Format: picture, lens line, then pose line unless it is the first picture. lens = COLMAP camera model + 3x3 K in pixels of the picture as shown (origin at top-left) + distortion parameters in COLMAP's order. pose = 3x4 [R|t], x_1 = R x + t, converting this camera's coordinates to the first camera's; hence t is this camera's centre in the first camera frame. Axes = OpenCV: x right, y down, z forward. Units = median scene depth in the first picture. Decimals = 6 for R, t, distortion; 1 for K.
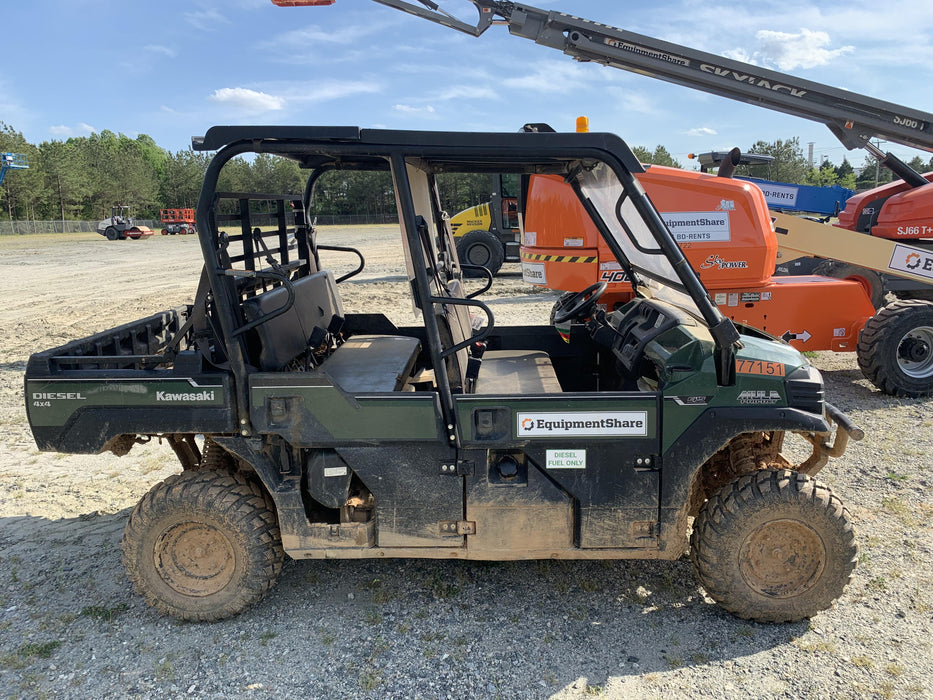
lens RADIAL K [[638.9, 0, 466.5], [0, 638.9, 350.0], [0, 0, 1]] dist [0.000490, 0.003122]
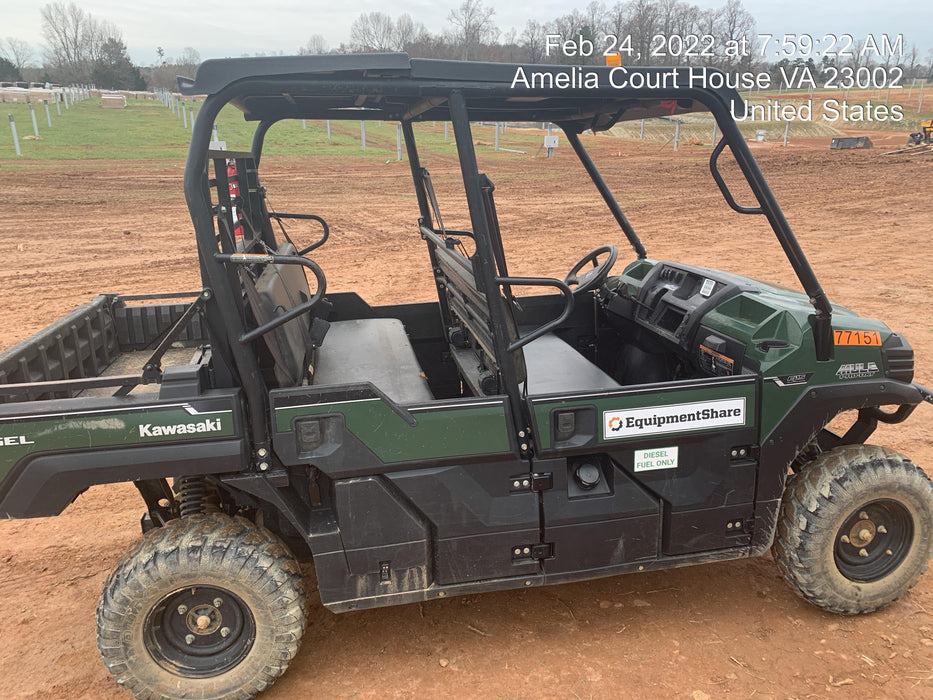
lens RADIAL K [[638.9, 0, 466.5], [0, 638.9, 350.0], [0, 0, 1]] dist [0.000490, 0.003122]
pose [[0.983989, -0.071360, 0.163322, -0.226265], [0.060636, 0.995721, 0.069737, -0.050915], [-0.167599, -0.058717, 0.984105, 0.210382]]
